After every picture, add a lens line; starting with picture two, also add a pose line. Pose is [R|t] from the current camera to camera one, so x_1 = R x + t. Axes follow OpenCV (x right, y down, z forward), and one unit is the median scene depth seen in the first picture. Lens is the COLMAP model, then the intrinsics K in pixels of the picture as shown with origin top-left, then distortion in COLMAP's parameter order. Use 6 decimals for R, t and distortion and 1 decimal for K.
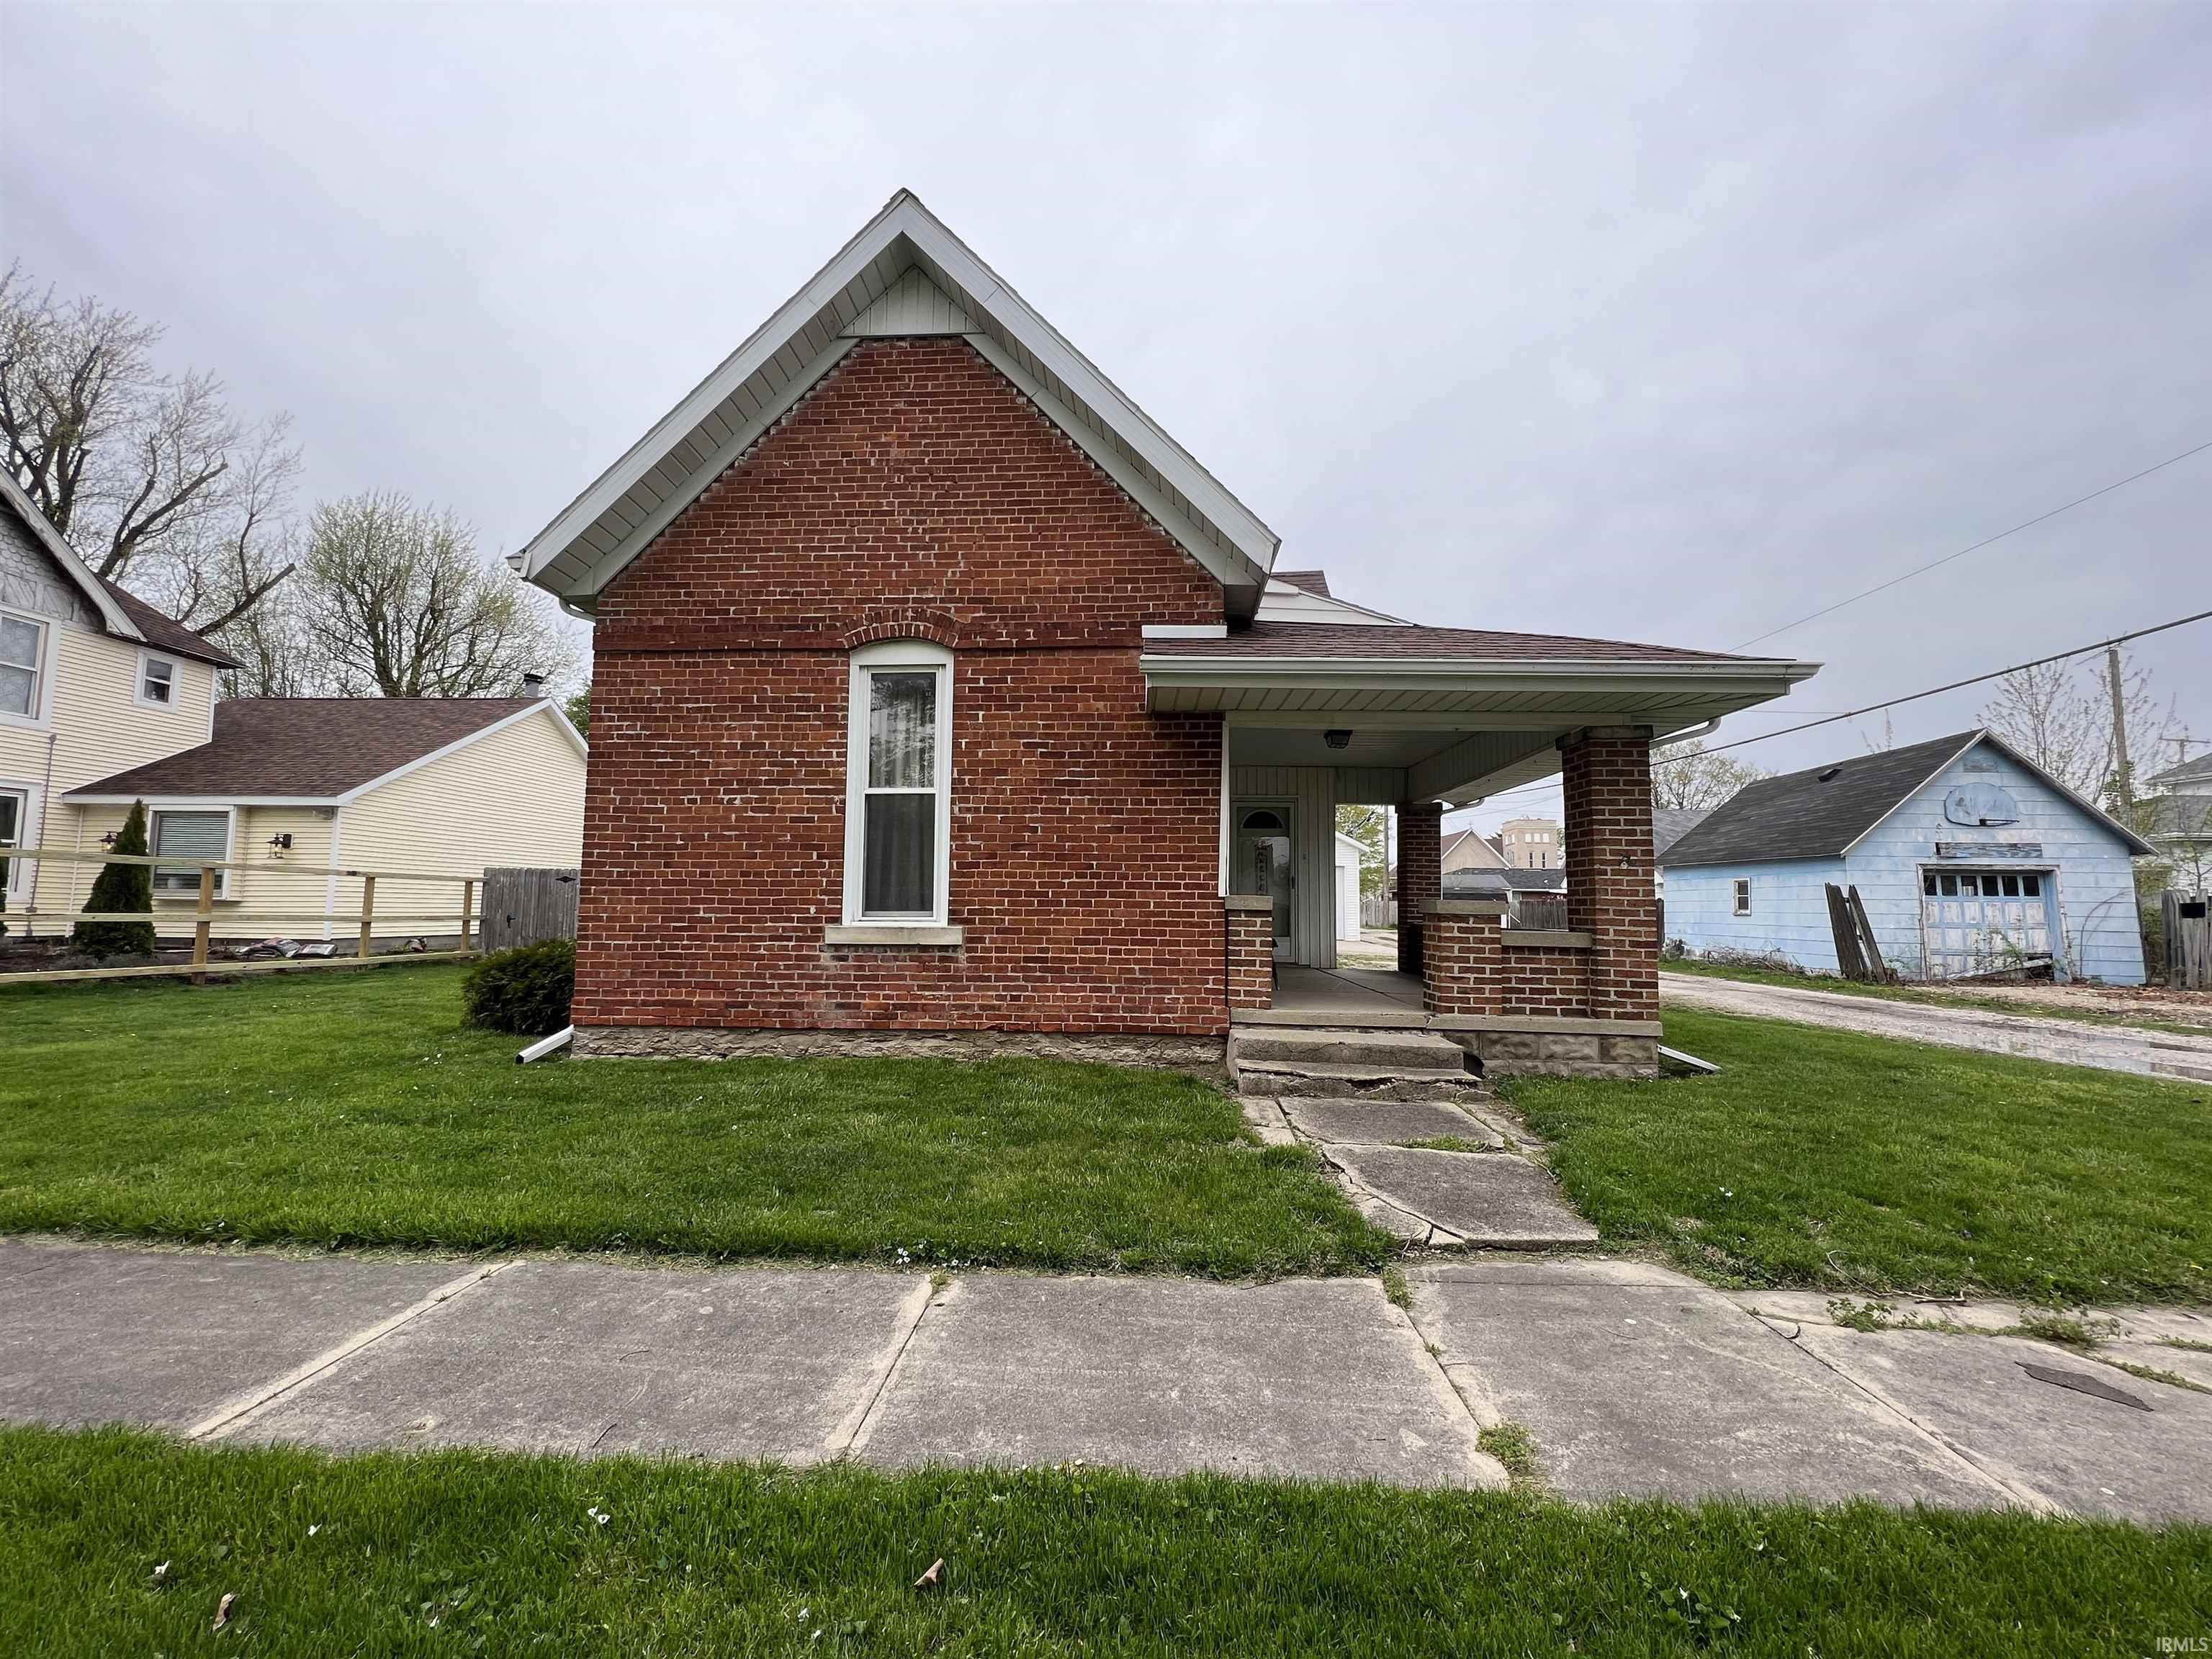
lens RADIAL K [[894.8, 0, 1100.7], [0, 894.8, 831.9], [0, 0, 1]] dist [-0.001163, -0.000044]
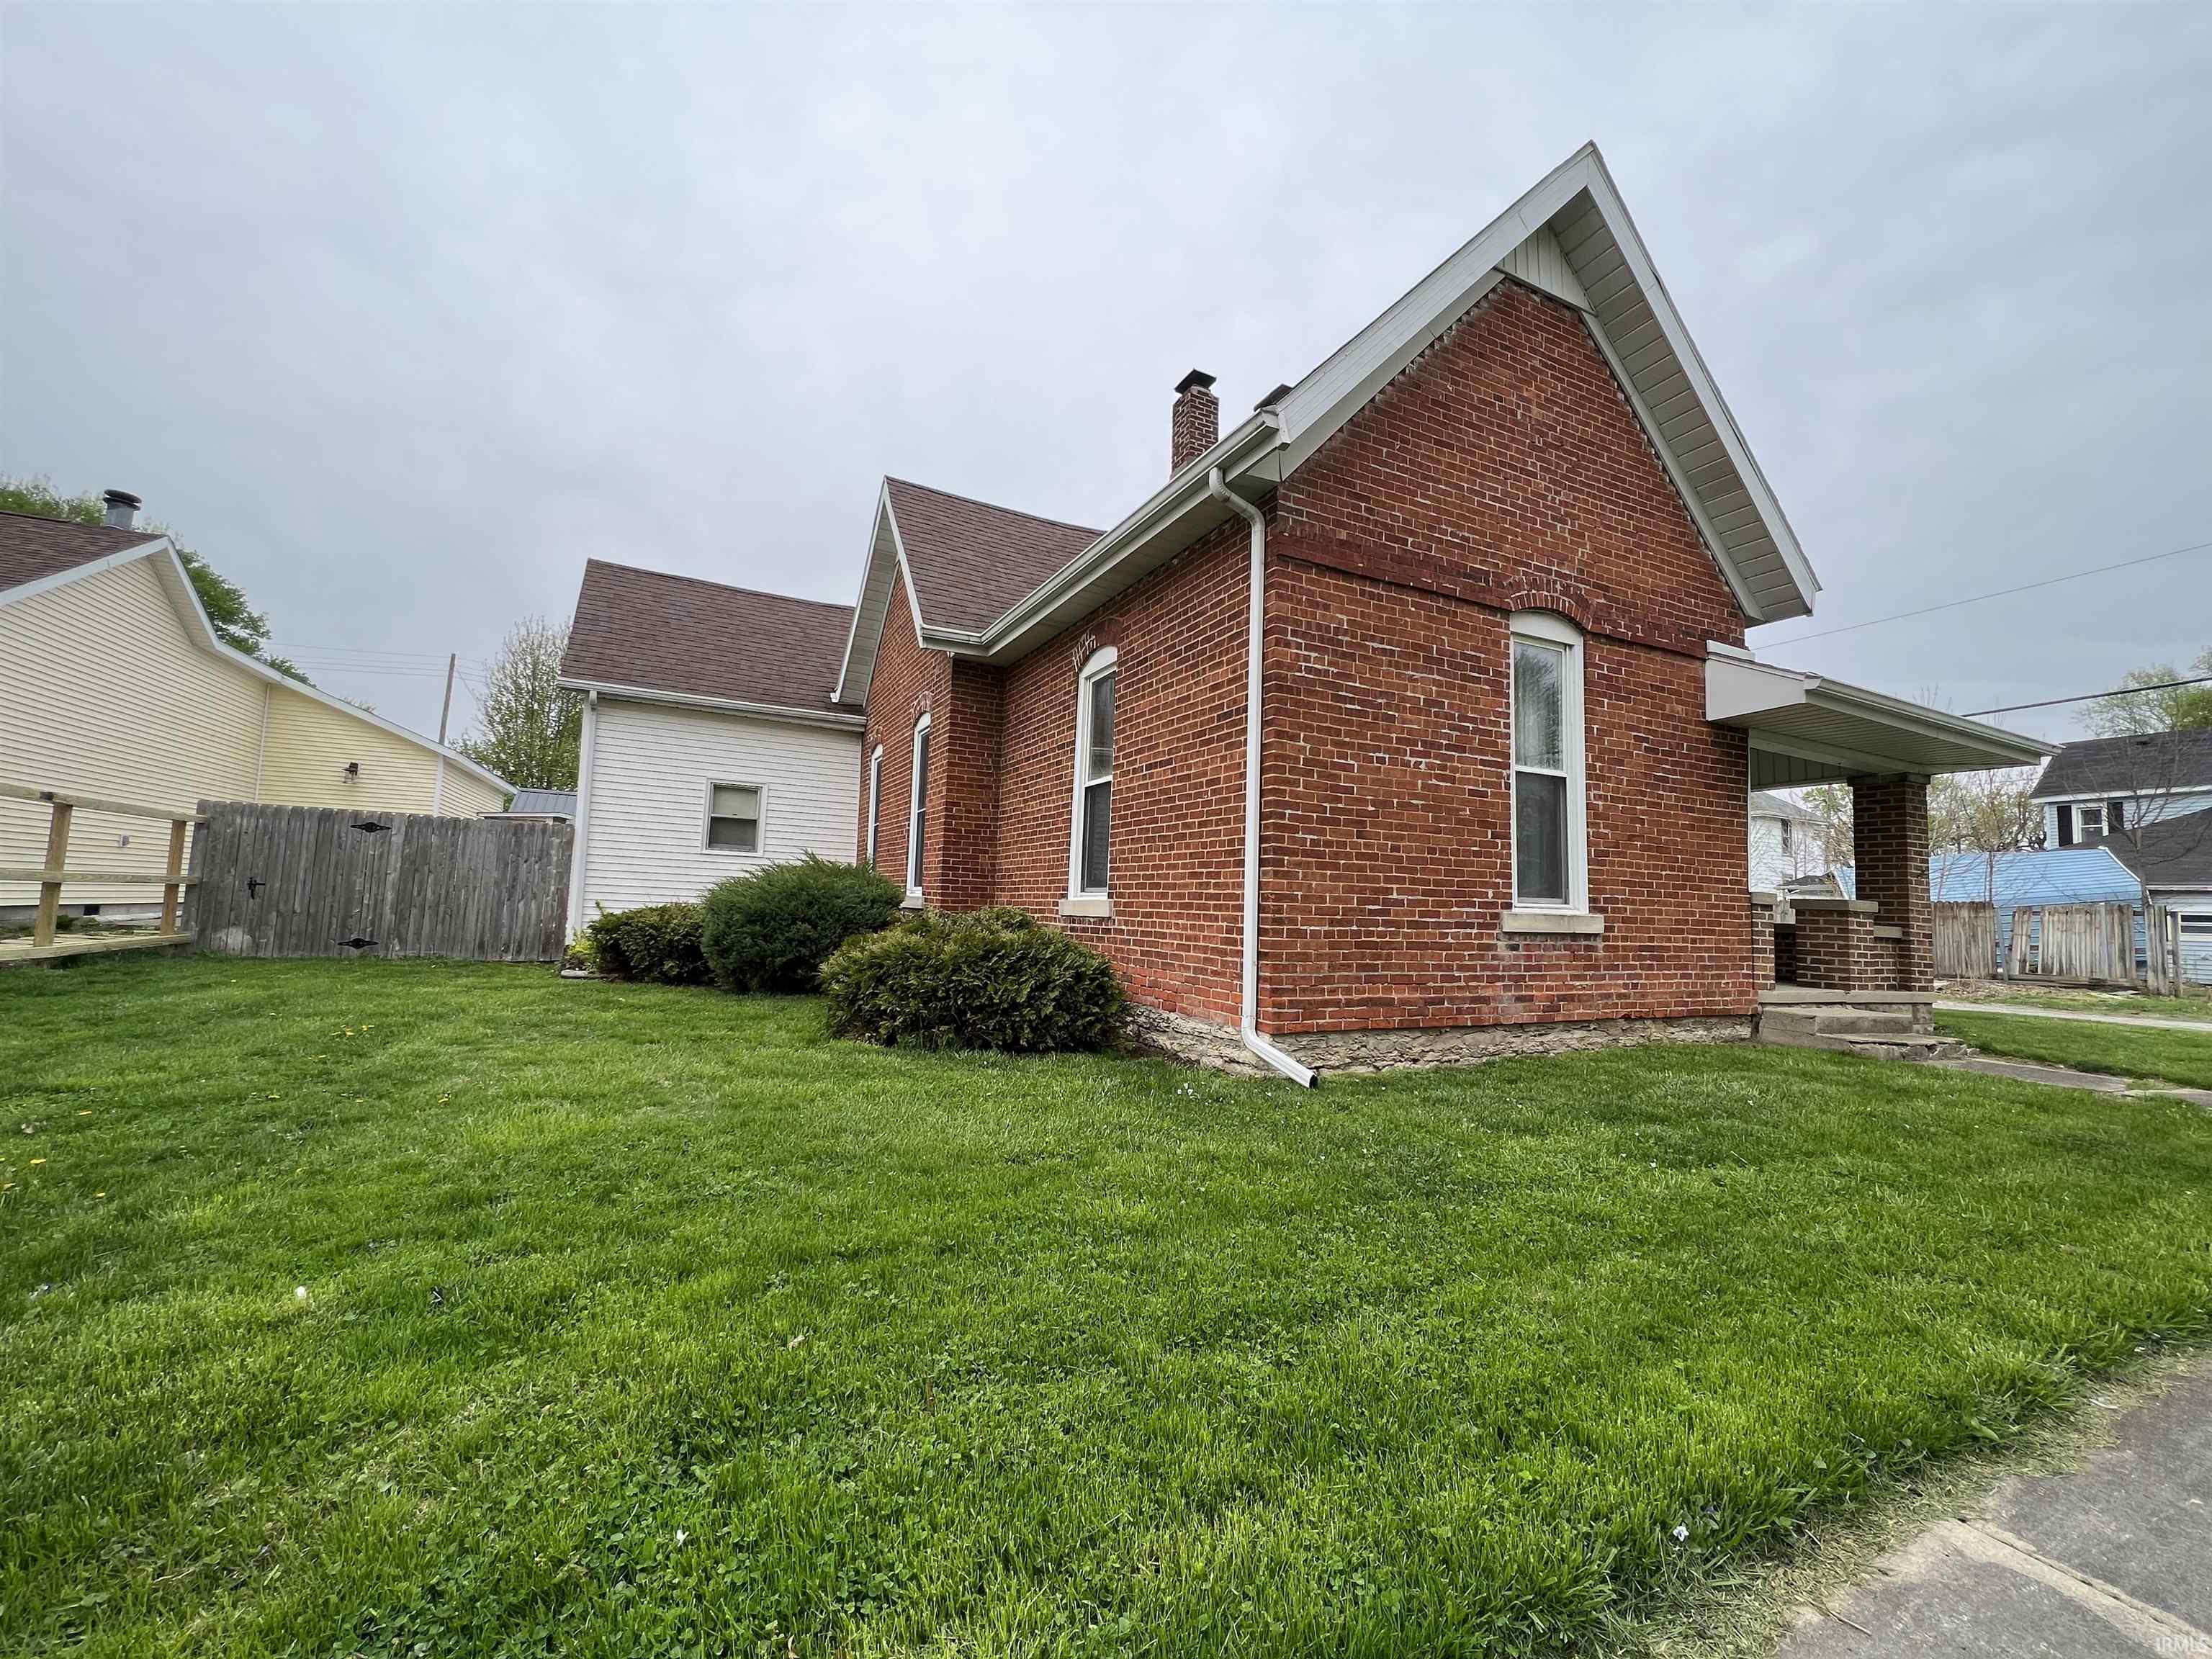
lens RADIAL K [[876.3, 0, 1106.5], [0, 876.3, 833.0], [0, 0, 1]] dist [-0.003872, 0.000481]
pose [[0.880153, 0.059366, 0.470963, -1.079917], [-0.067198, 0.997740, -0.000185, 0.051532], [-0.469909, -0.031485, 0.882153, 0.401946]]
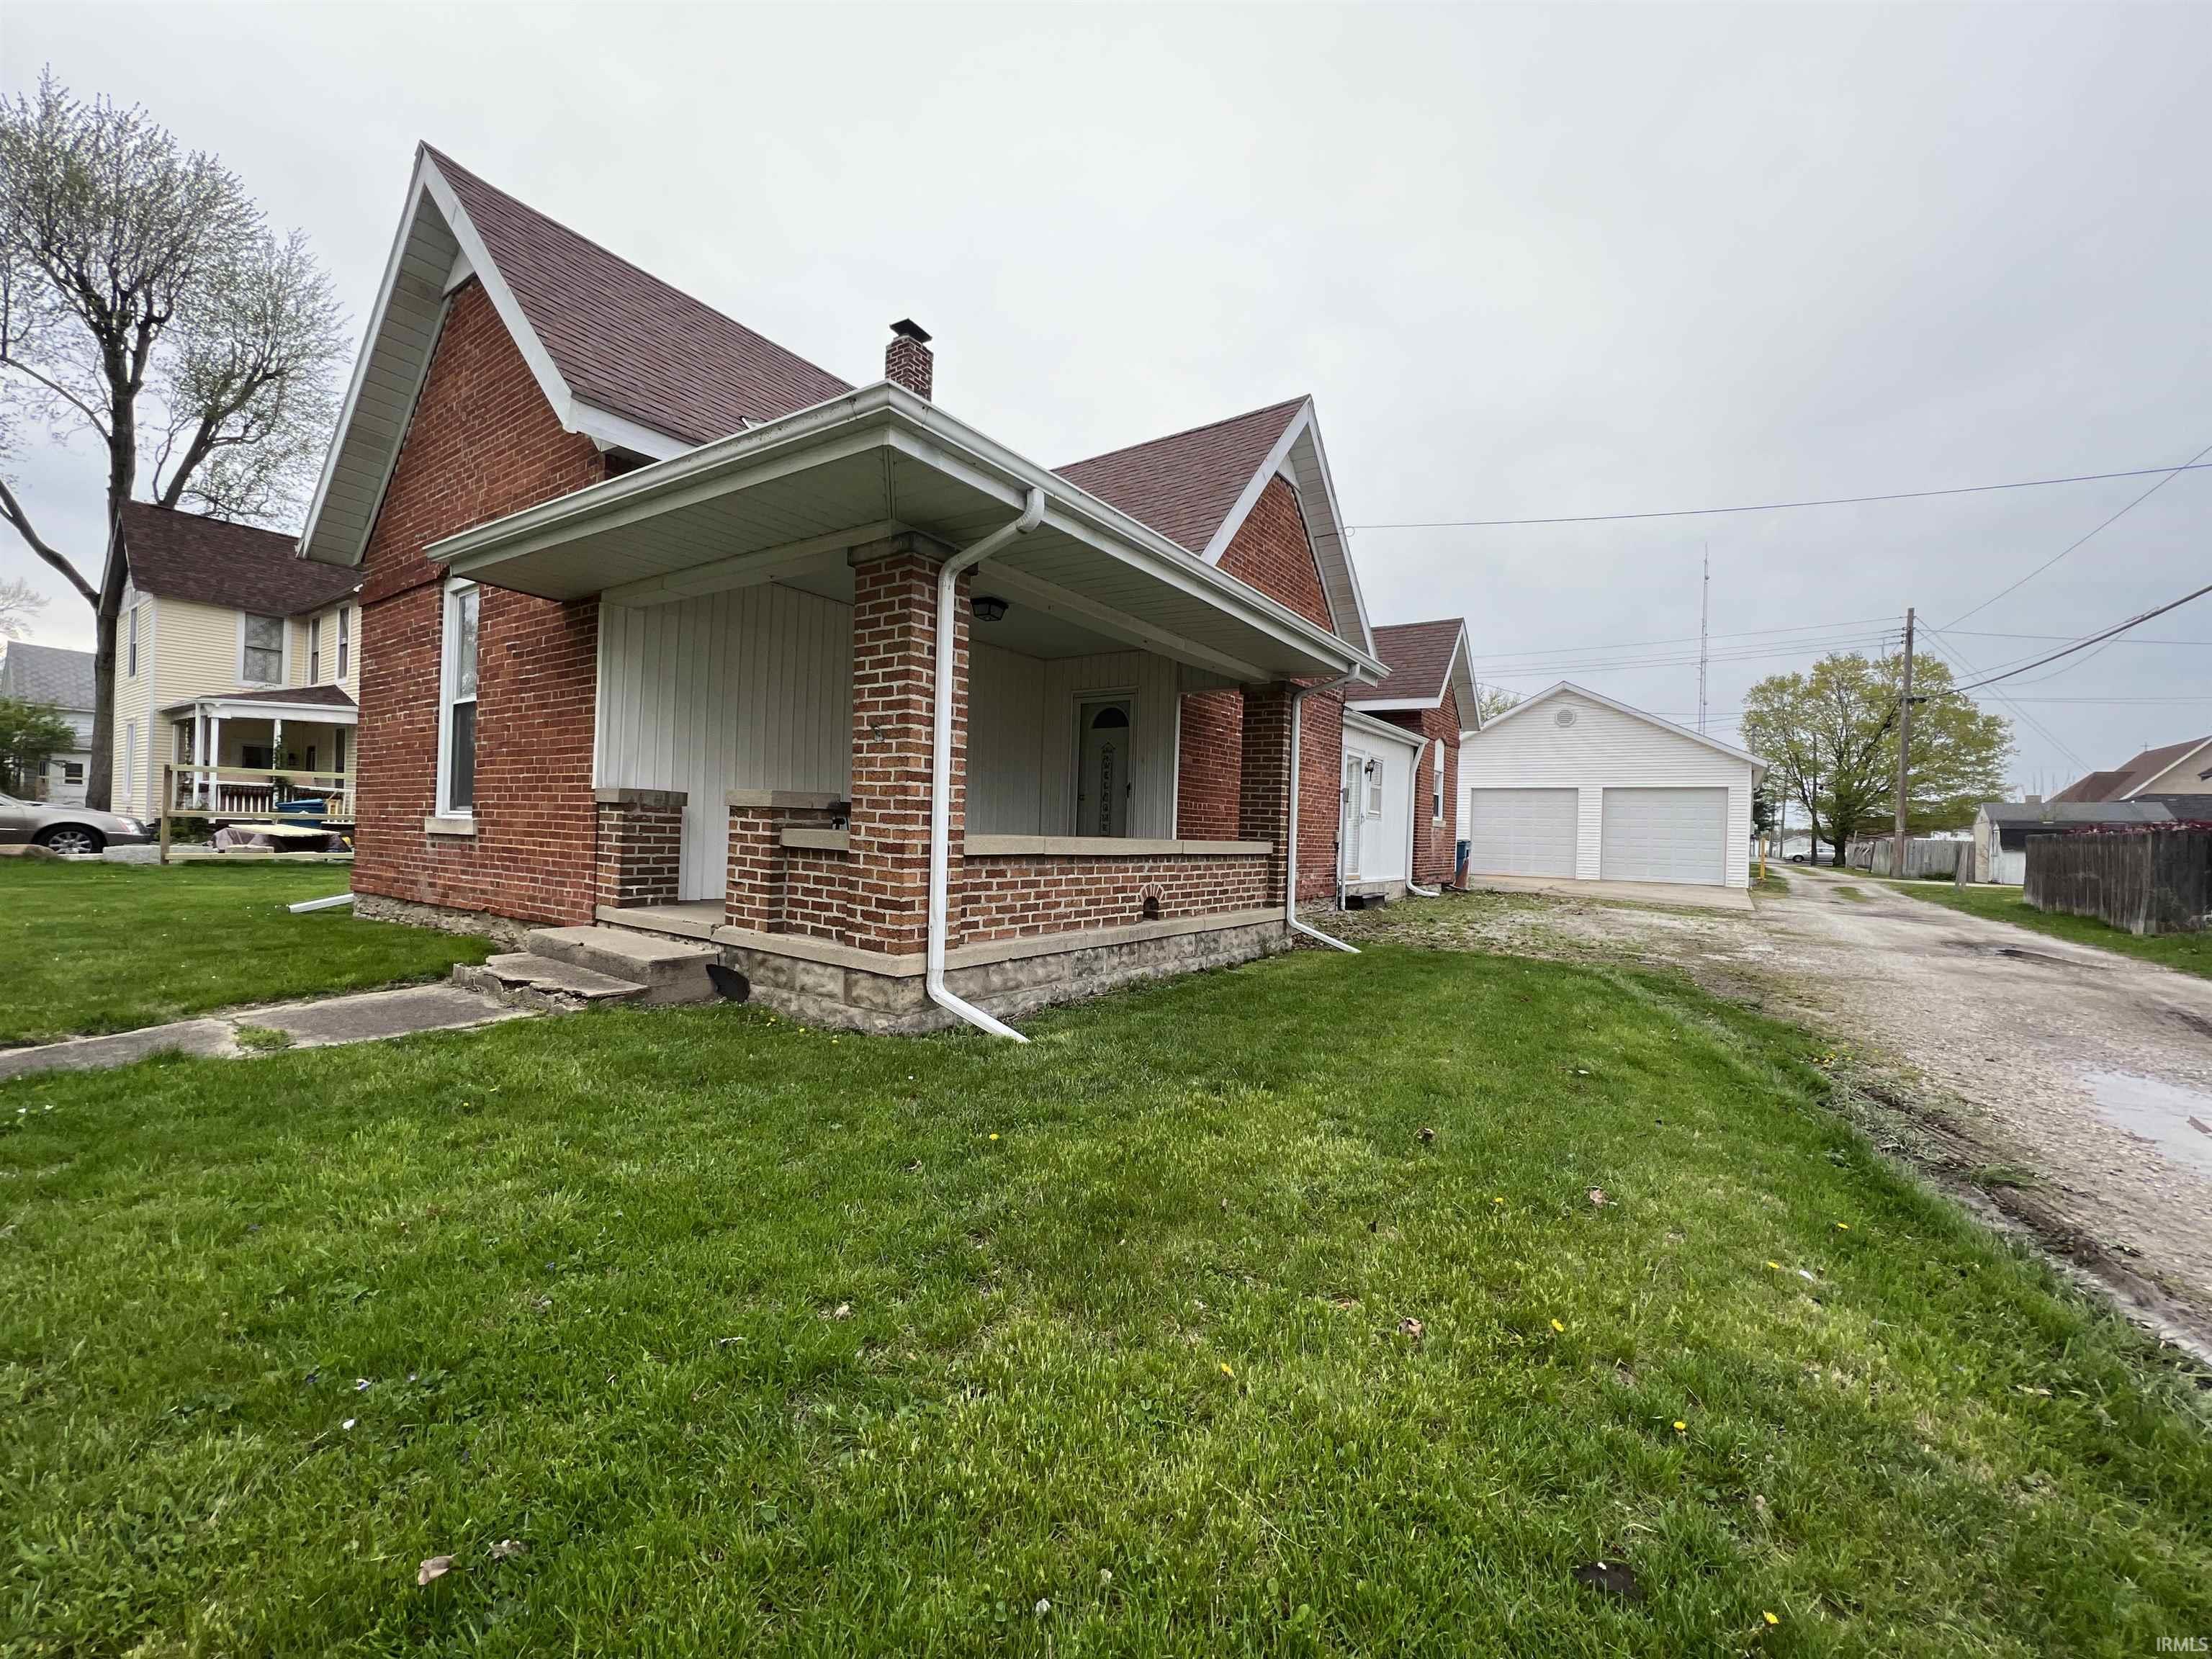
lens RADIAL K [[894.8, 0, 1104.9], [0, 894.8, 832.5], [0, 0, 1]] dist [-0.001163, -0.000044]
pose [[0.846054, 0.014268, -0.532906, 1.082826], [0.026488, 0.997282, 0.068753, 0.066123], [0.532438, -0.072284, 0.843377, 0.471719]]
